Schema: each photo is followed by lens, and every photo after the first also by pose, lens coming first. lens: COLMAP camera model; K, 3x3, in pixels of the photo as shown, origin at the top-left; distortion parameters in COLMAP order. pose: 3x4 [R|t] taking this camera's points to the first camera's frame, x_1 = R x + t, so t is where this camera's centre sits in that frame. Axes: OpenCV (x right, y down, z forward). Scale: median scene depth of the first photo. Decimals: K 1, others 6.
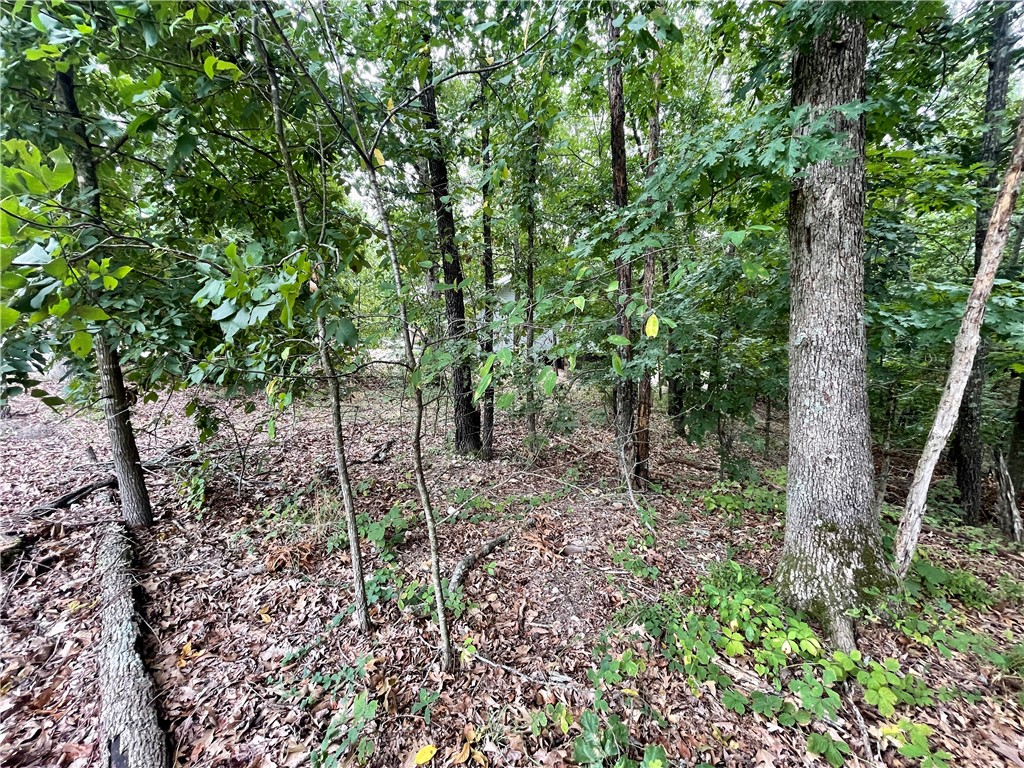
lens RADIAL K [[414.0, 0, 512.8], [0, 414.0, 385.3], [0, 0, 1]] dist [-0.003543, 0.000155]
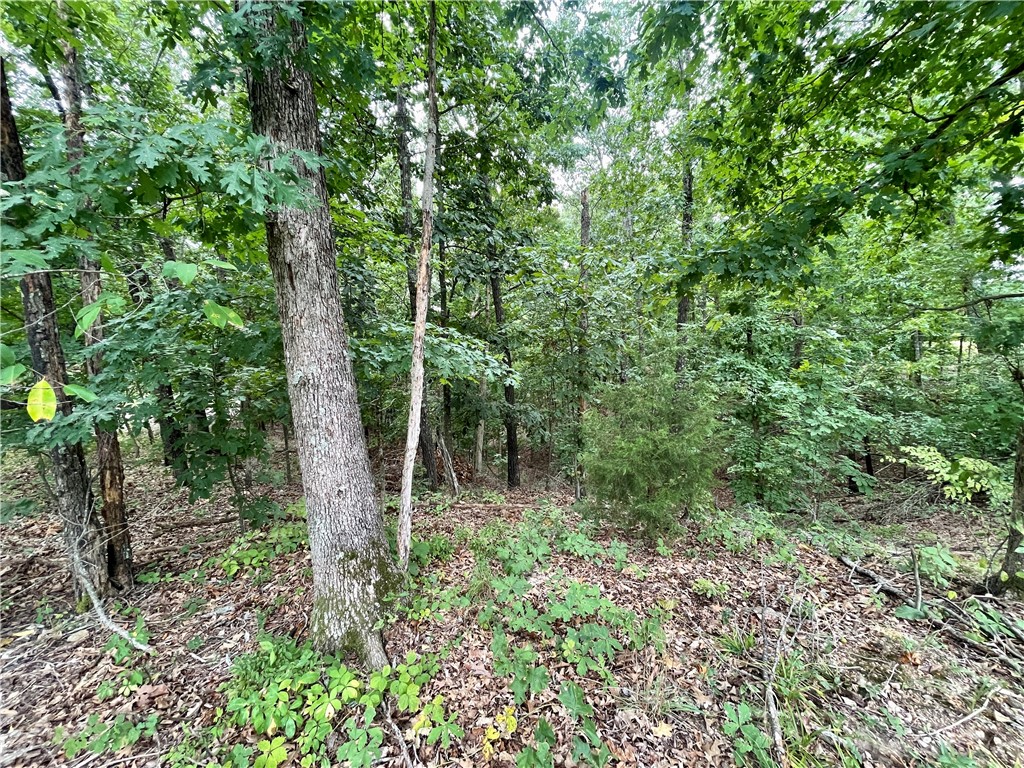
lens RADIAL K [[414.0, 0, 512.9], [0, 414.0, 381.5], [0, 0, 1]] dist [-0.003543, 0.000155]
pose [[0.482441, -0.085746, 0.871722, 0.094529], [0.130712, 0.991101, 0.025148, -0.061400], [-0.866121, 0.101812, 0.489356, 0.090583]]
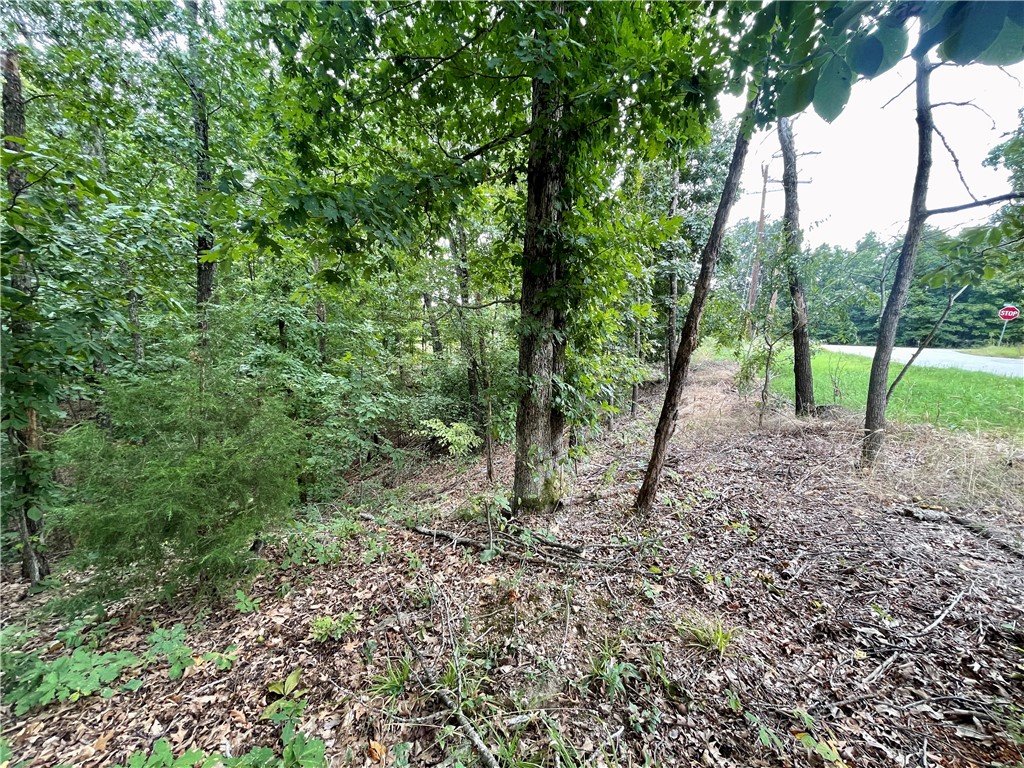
lens RADIAL K [[414.0, 0, 510.3], [0, 414.0, 380.8], [0, 0, 1]] dist [-0.003543, 0.000155]
pose [[-0.529512, -0.086615, 0.843869, 0.398559], [0.080427, 0.985167, 0.151585, -0.023041], [-0.844481, 0.148136, -0.514691, 0.298855]]
